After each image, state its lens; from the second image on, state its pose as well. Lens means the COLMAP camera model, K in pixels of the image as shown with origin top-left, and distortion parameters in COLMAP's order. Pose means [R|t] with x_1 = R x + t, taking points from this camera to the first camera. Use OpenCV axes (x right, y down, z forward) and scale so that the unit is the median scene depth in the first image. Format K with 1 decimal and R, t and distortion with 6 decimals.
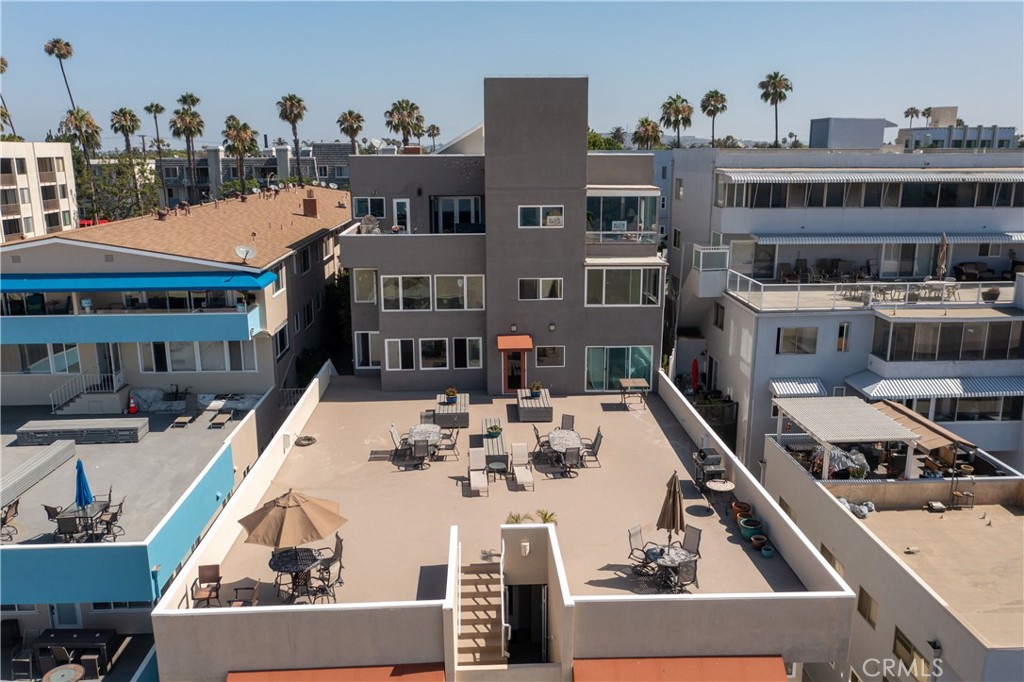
lens RADIAL K [[812.6, 0, 512.0], [0, 812.6, 341.0], [0, 0, 1]] dist [-0.002300, -0.001217]
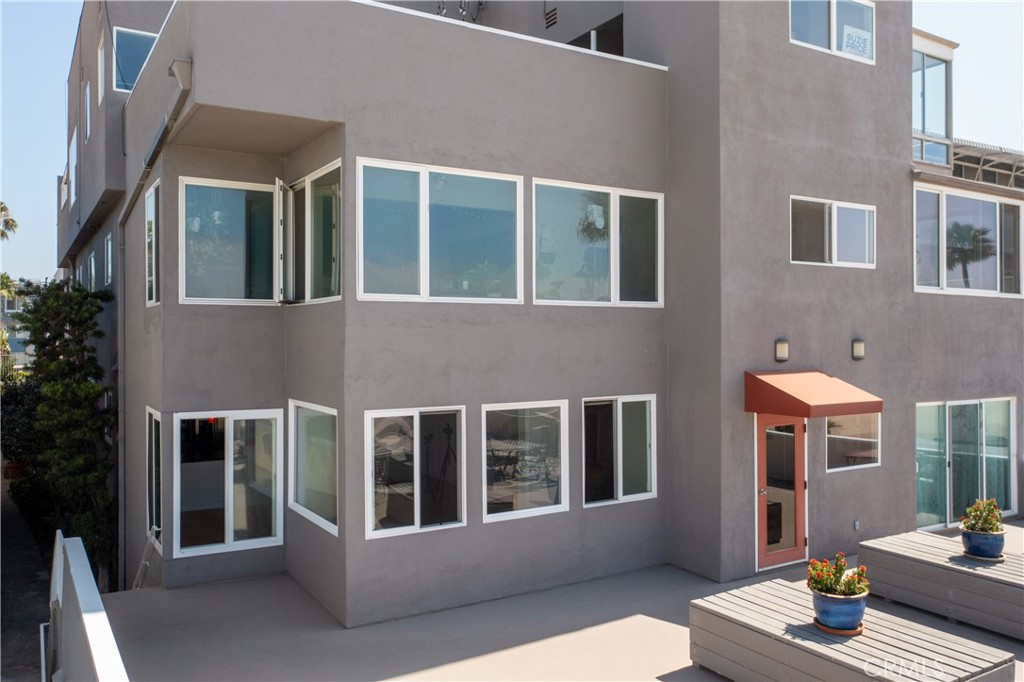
lens RADIAL K [[812.6, 0, 512.0], [0, 812.6, 341.0], [0, 0, 1]] dist [-0.002300, -0.001217]
pose [[0.878519, -0.000668, 0.477706, -0.239086], [0.107367, 0.974690, -0.196089, 0.031139], [-0.465485, 0.223558, 0.856356, 0.764153]]
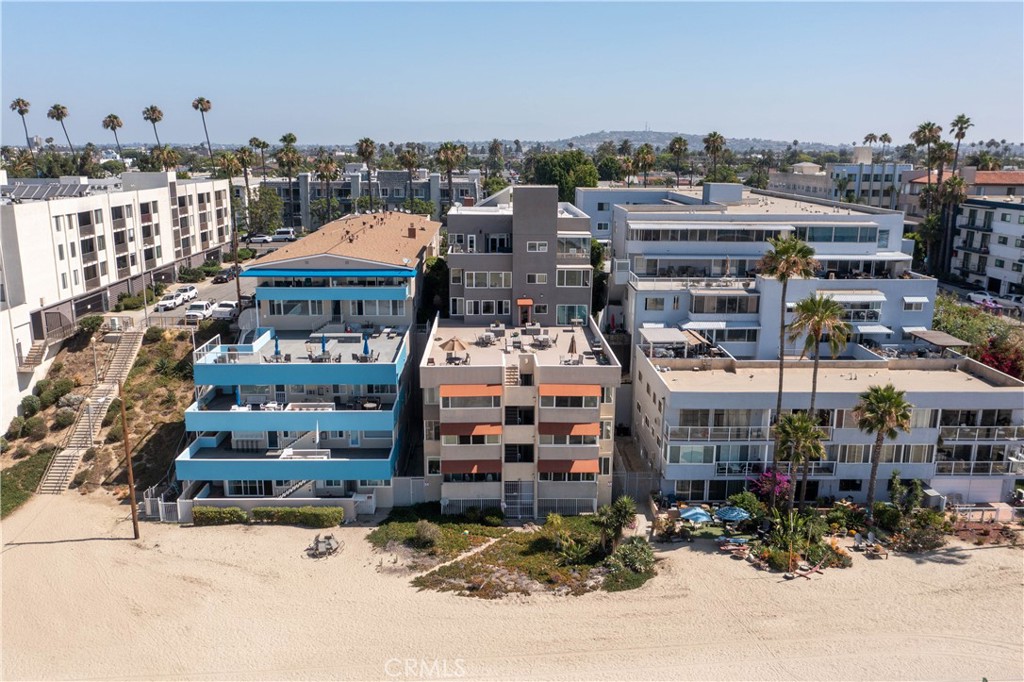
lens RADIAL K [[812.6, 0, 512.0], [0, 812.6, 341.0], [0, 0, 1]] dist [-0.002300, -0.001217]
pose [[0.999715, 0.014872, -0.018688, 0.010441], [-0.014816, 0.999885, 0.003124, 0.097949], [0.018733, -0.002846, 0.999820, -1.194325]]
